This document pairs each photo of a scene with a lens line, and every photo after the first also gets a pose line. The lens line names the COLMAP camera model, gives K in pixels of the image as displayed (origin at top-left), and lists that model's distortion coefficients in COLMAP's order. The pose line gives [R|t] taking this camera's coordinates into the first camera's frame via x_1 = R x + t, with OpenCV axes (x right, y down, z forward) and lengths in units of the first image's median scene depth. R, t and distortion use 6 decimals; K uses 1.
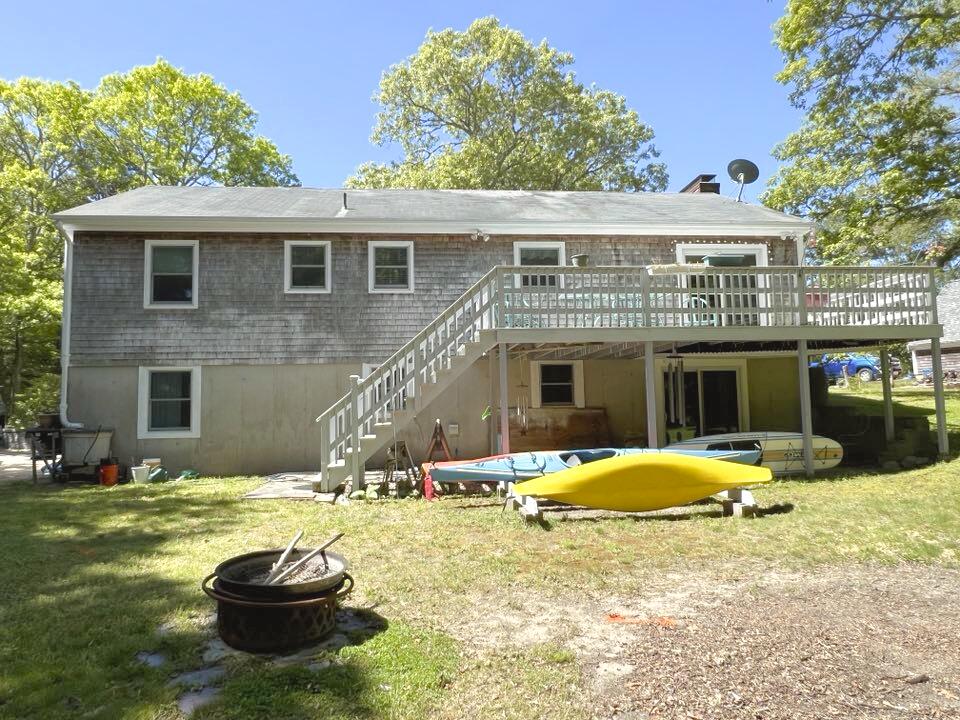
lens RADIAL K [[712.3, 0, 486.2], [0, 712.3, 368.6], [0, 0, 1]] dist [0.082519, -0.107129]
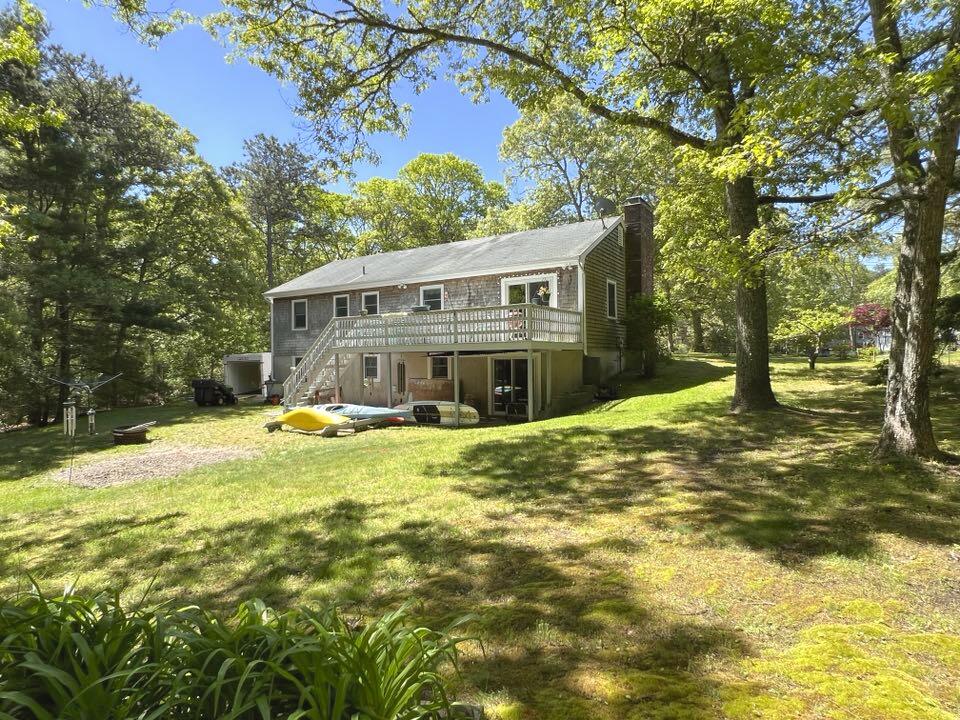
lens RADIAL K [[712.3, 0, 486.2], [0, 712.3, 368.6], [0, 0, 1]] dist [0.082519, -0.107129]
pose [[0.713249, 0.028136, -0.700346, 1.442841], [0.051535, 0.994384, 0.092434, -0.131561], [0.699014, -0.102020, 0.707794, -0.176653]]
